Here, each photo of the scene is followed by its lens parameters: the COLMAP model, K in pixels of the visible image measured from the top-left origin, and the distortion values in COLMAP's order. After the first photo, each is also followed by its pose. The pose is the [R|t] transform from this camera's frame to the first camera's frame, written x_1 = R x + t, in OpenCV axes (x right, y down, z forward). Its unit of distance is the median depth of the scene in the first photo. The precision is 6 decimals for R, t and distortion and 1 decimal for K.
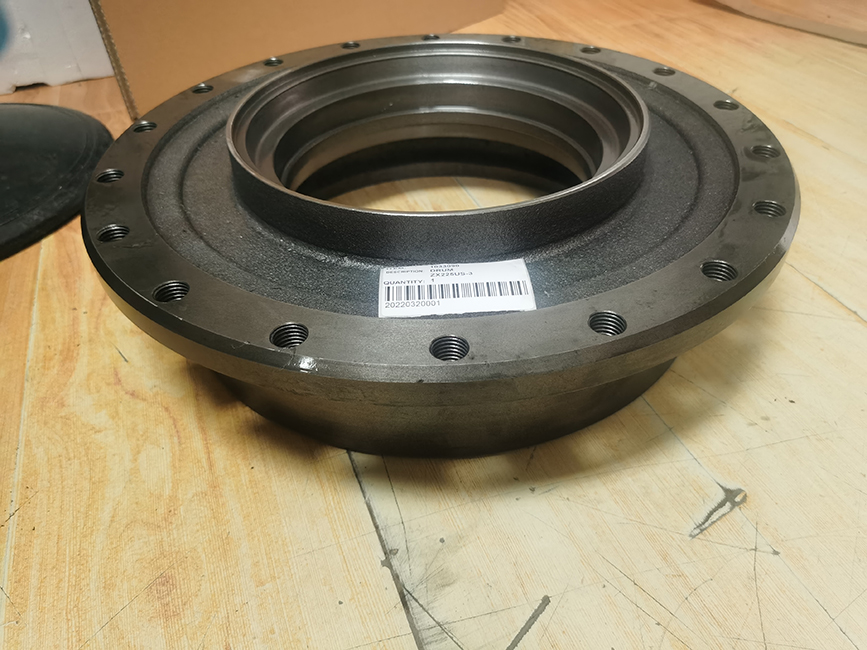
lens RADIAL K [[674.2, 0, 440.9], [0, 674.2, 320.0], [0, 0, 1]] dist [0.024096, -0.058252]
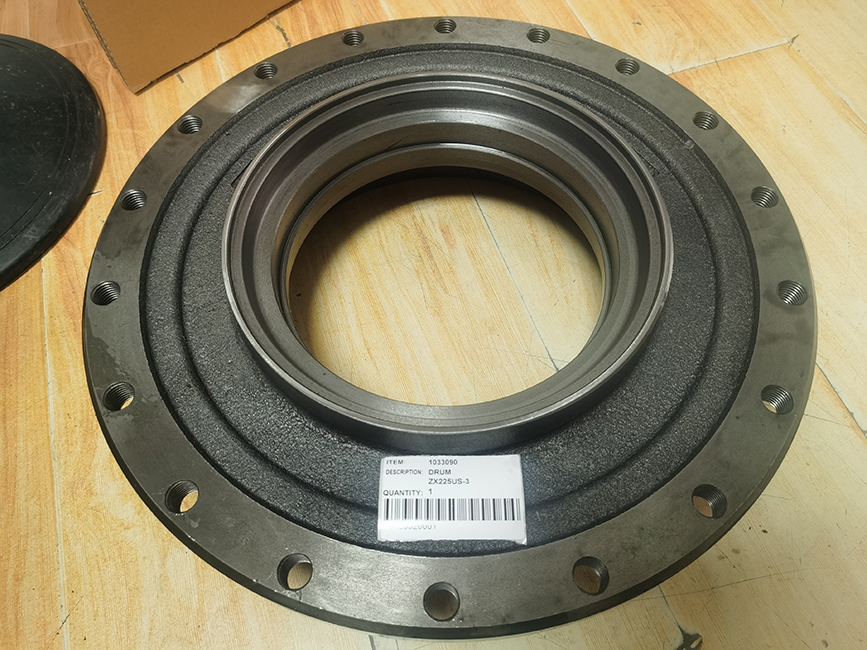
lens RADIAL K [[674.2, 0, 432.2], [0, 674.2, 320.0], [0, 0, 1]] dist [0.024096, -0.058252]
pose [[0.999005, 0.039827, -0.020084, 0.000872], [-0.030734, 0.940938, 0.337181, -0.584328], [0.032326, -0.336228, 0.941226, 0.096052]]
